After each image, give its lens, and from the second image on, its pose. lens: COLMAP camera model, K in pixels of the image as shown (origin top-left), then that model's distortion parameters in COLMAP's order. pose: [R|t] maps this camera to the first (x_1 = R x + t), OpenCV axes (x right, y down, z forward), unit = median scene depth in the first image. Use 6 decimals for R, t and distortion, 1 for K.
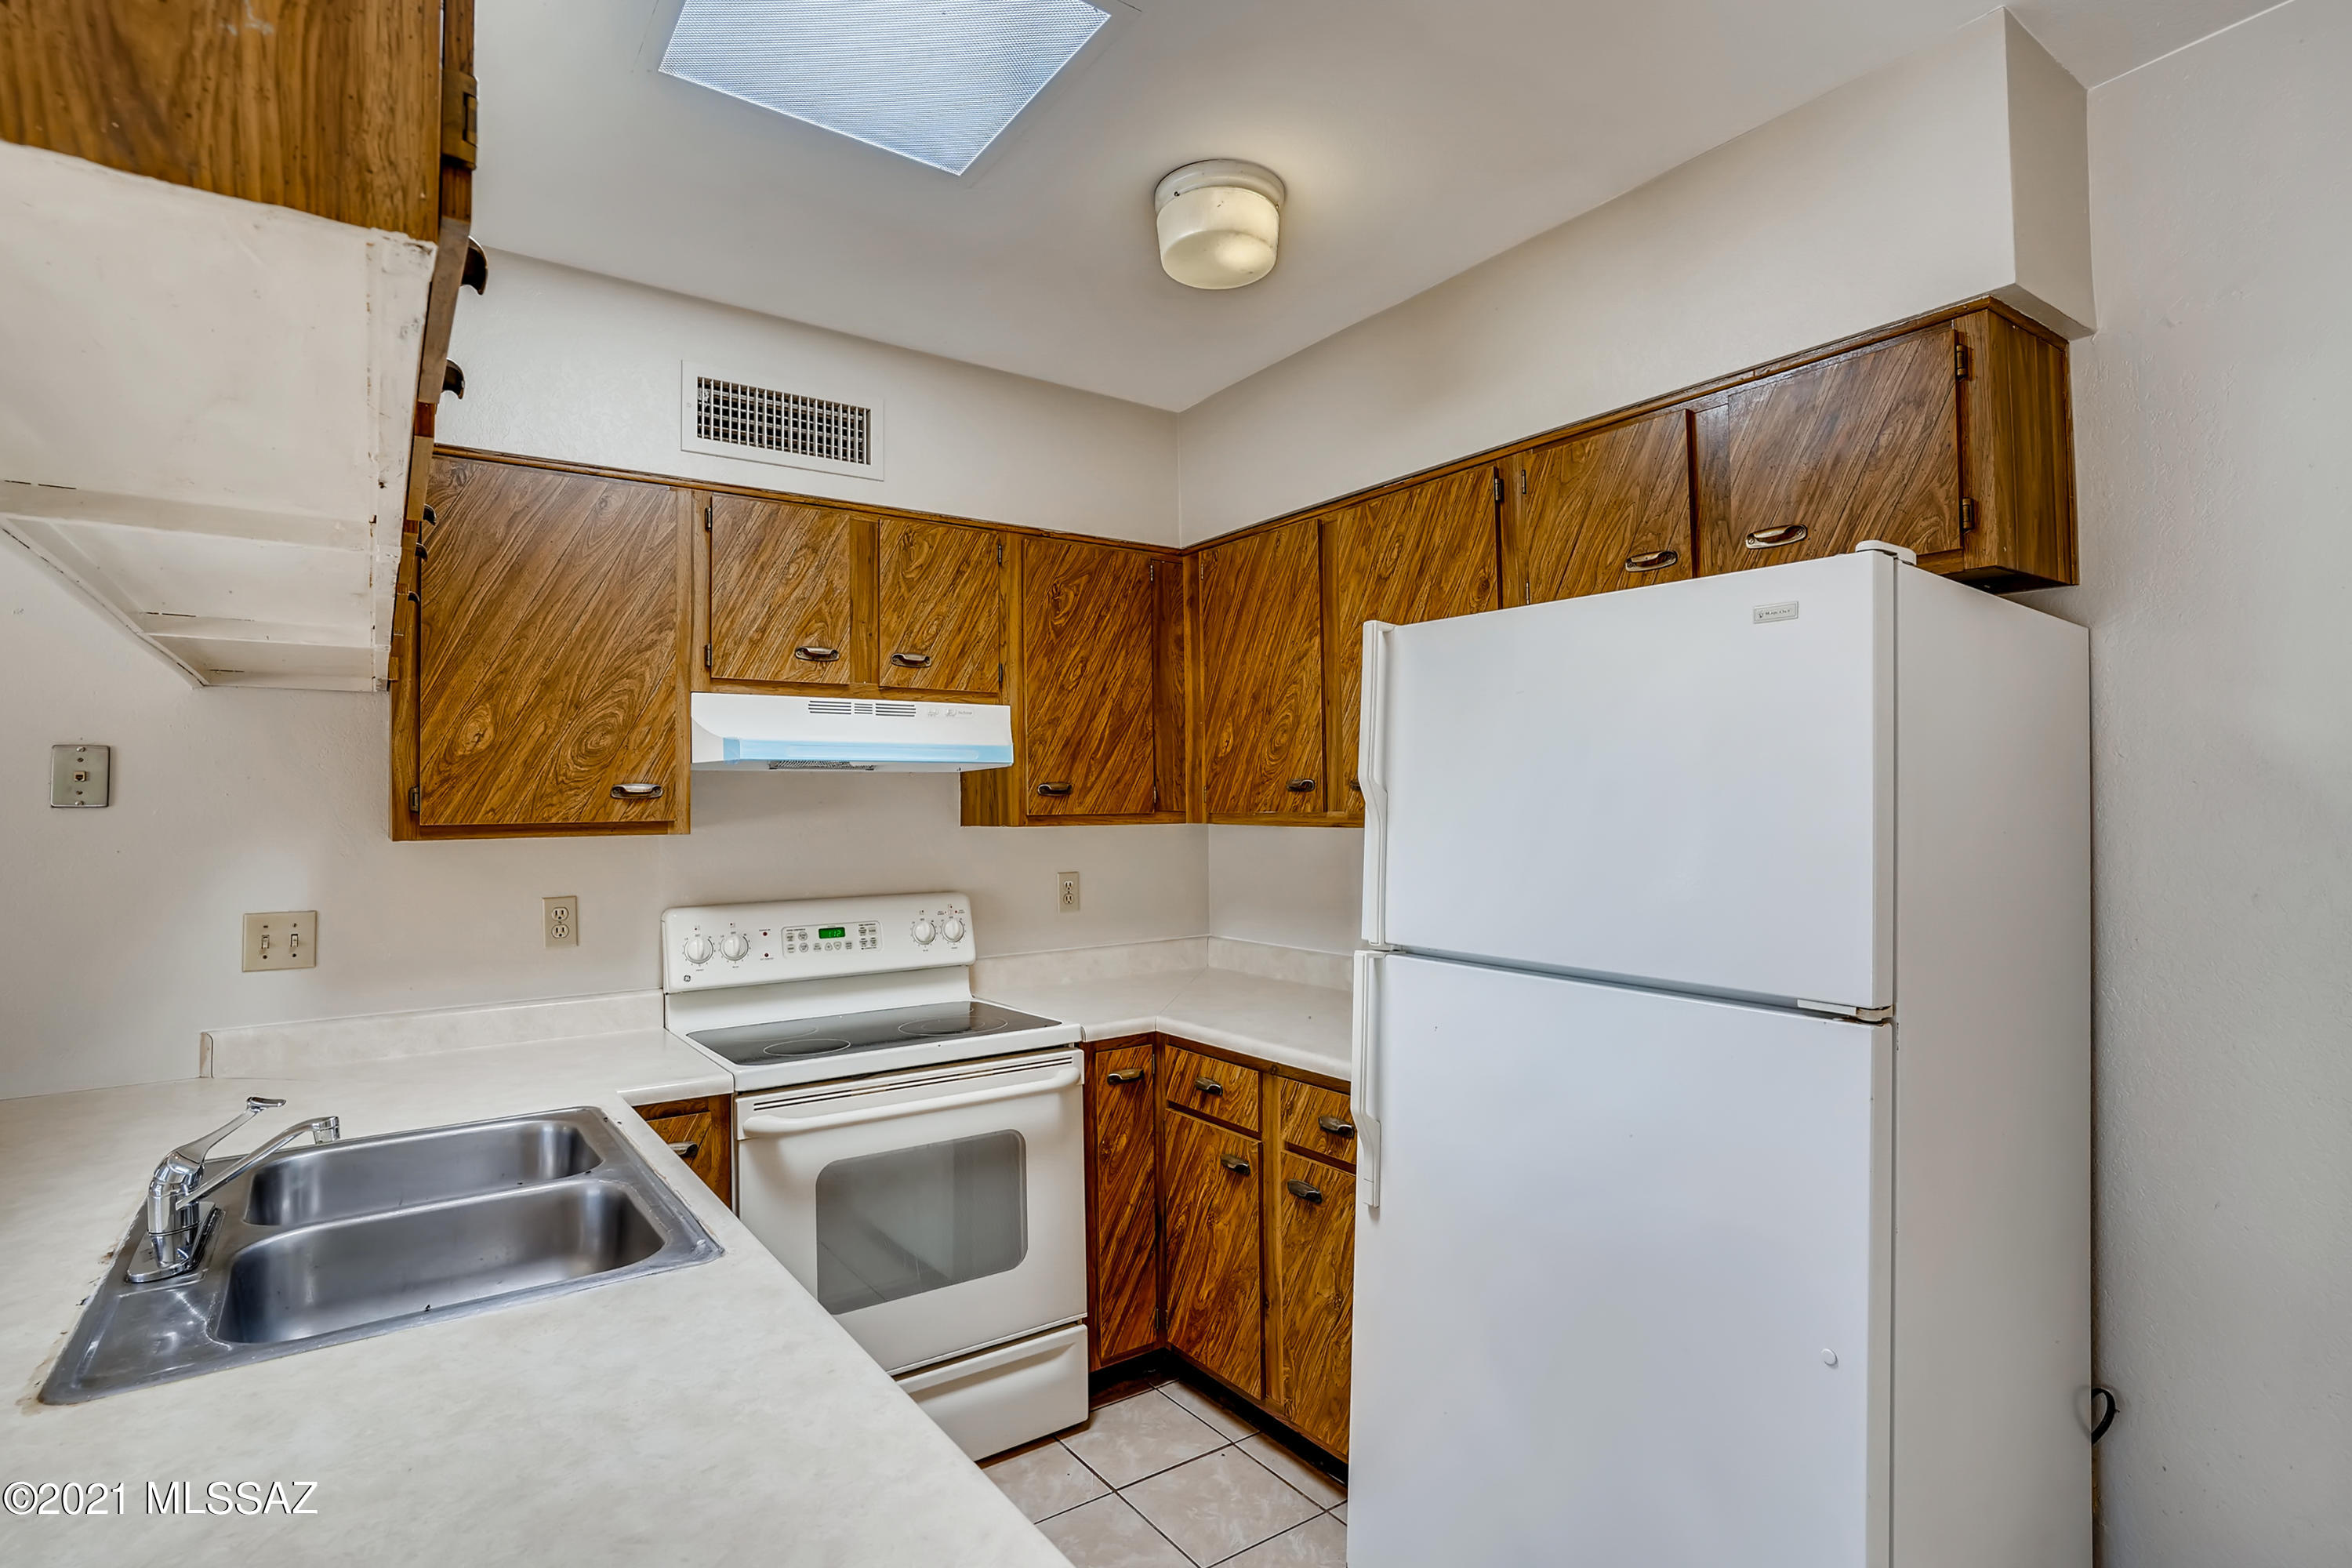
lens RADIAL K [[1170.4, 0, 1176.0], [0, 1170.4, 784.0], [0, 0, 1]] dist [-0.010540, 0.000485]
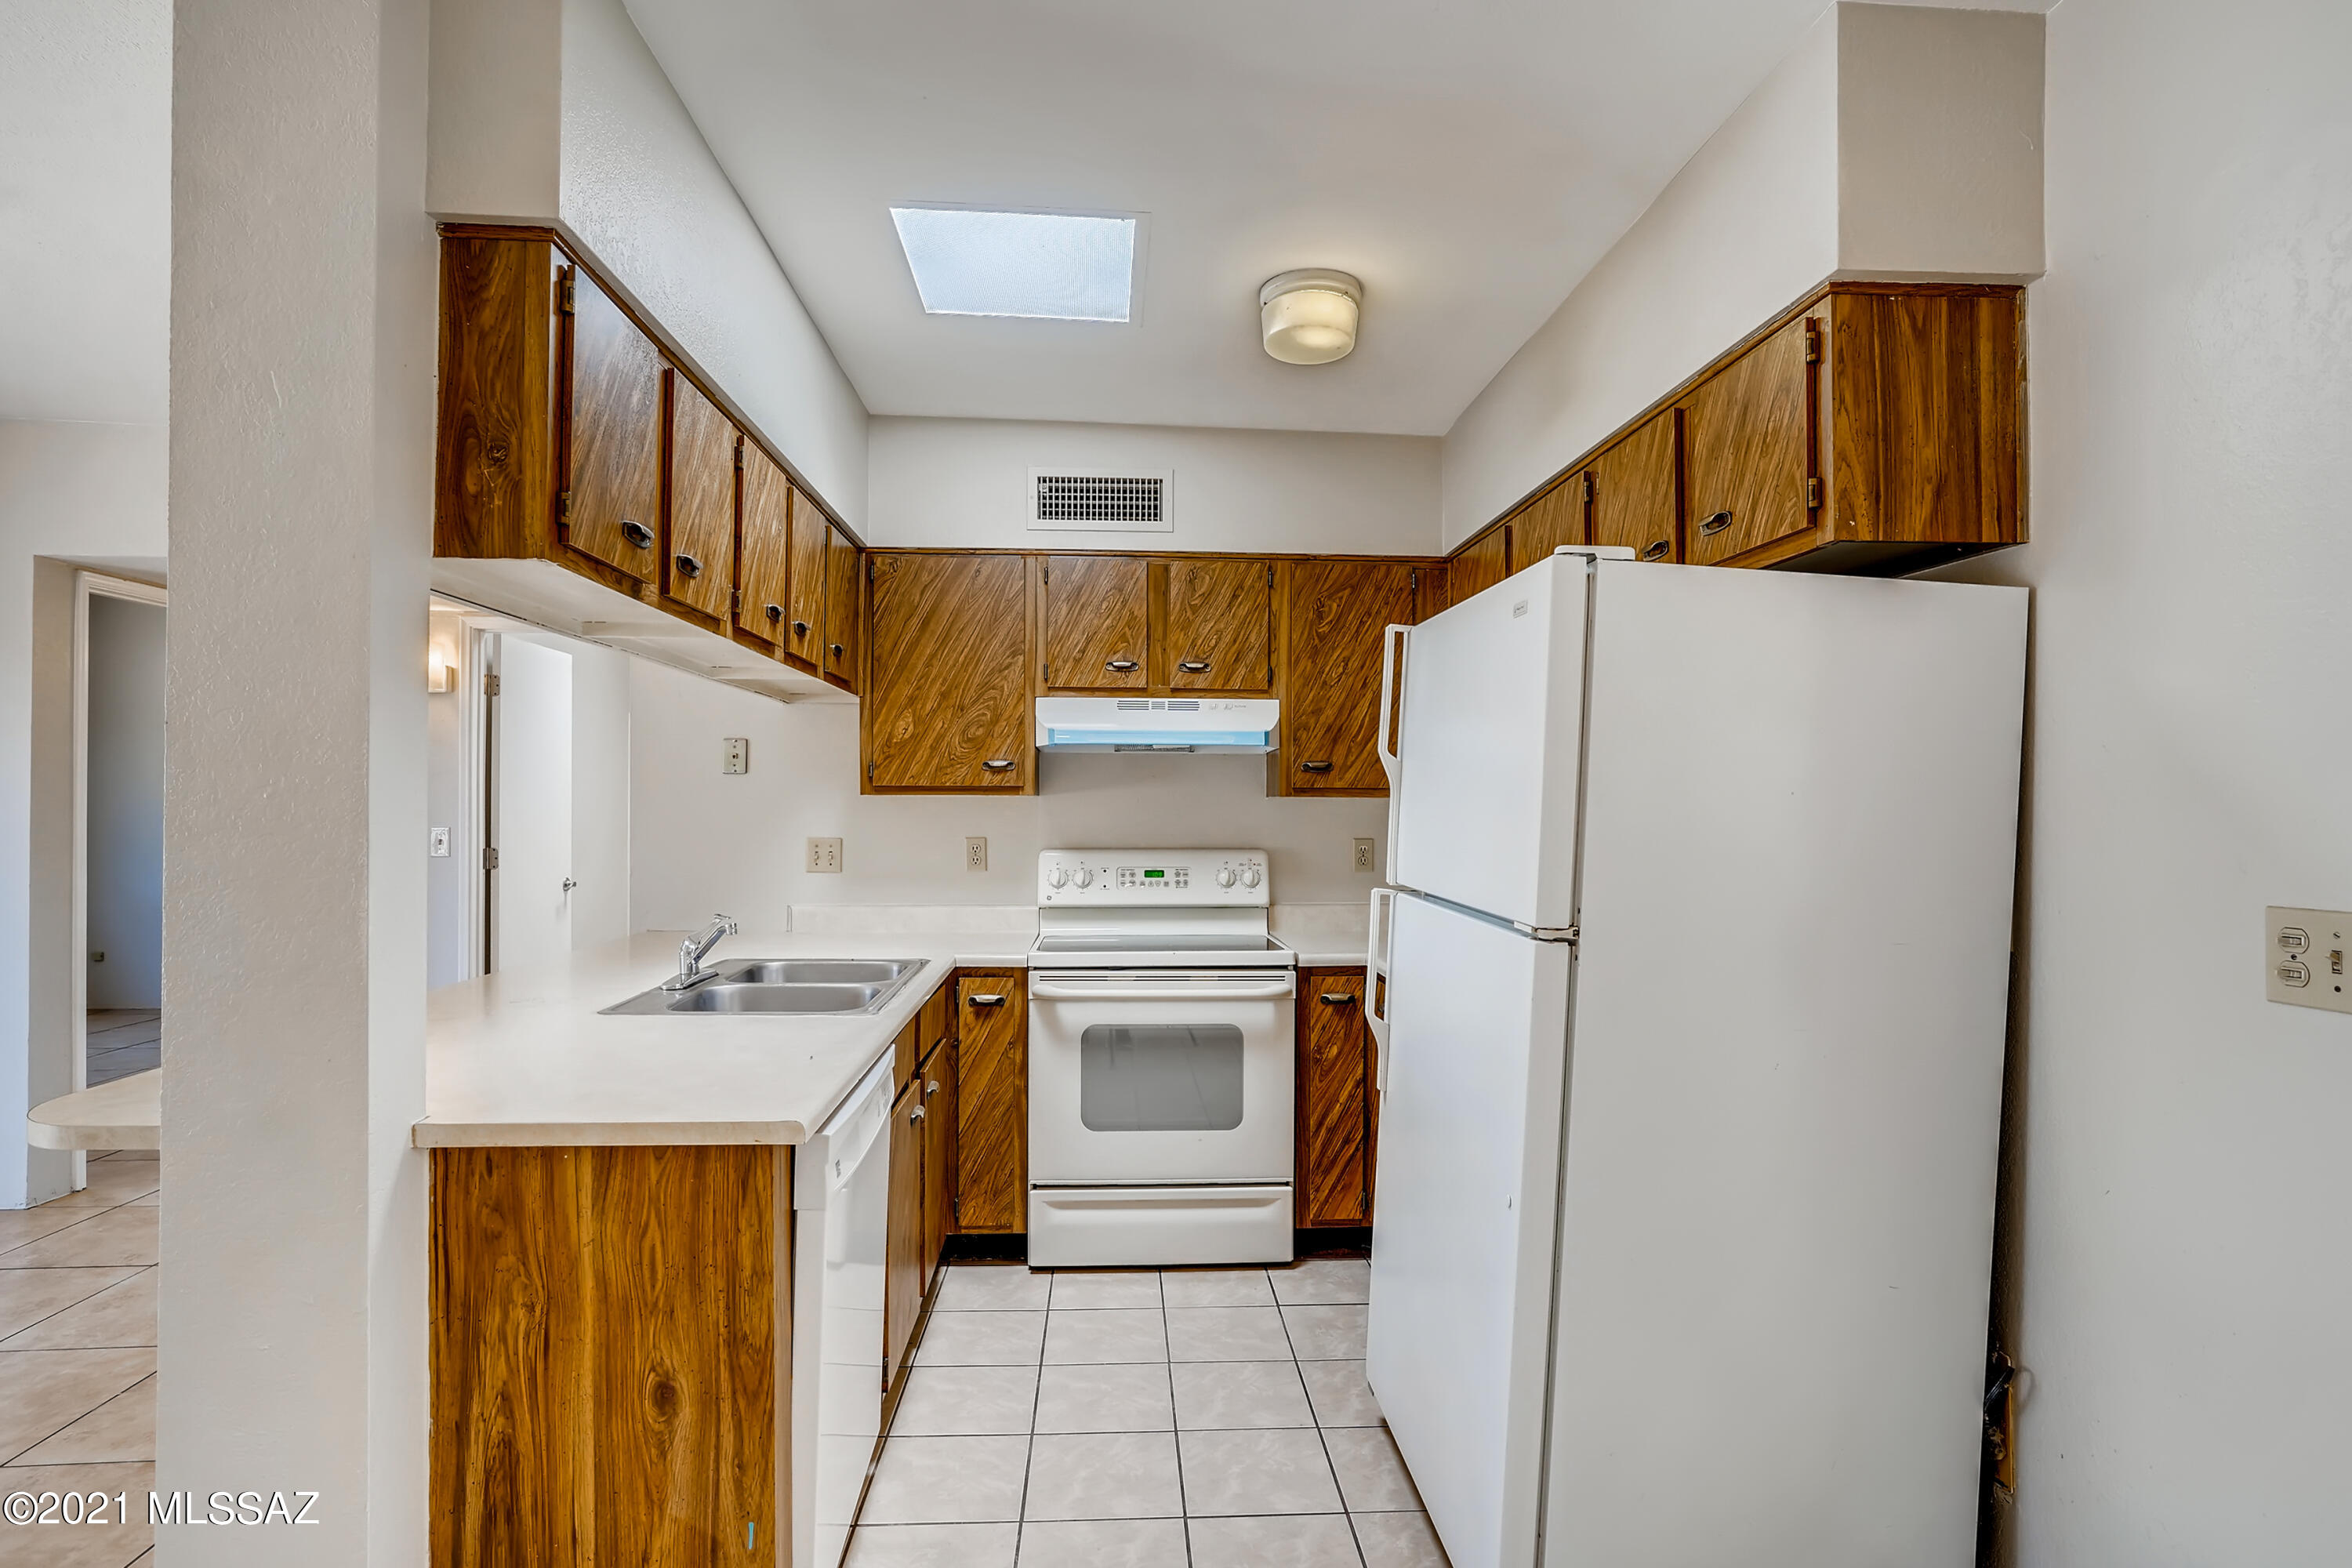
lens RADIAL K [[1158.4, 0, 1175.5], [0, 1158.4, 816.3], [0, 0, 1]] dist [-0.000900, 0.000216]
pose [[0.851942, 0.022625, -0.523147, 0.458202], [-0.005214, 0.999383, 0.034730, 0.016840], [0.523611, -0.026860, 0.851534, -0.126238]]
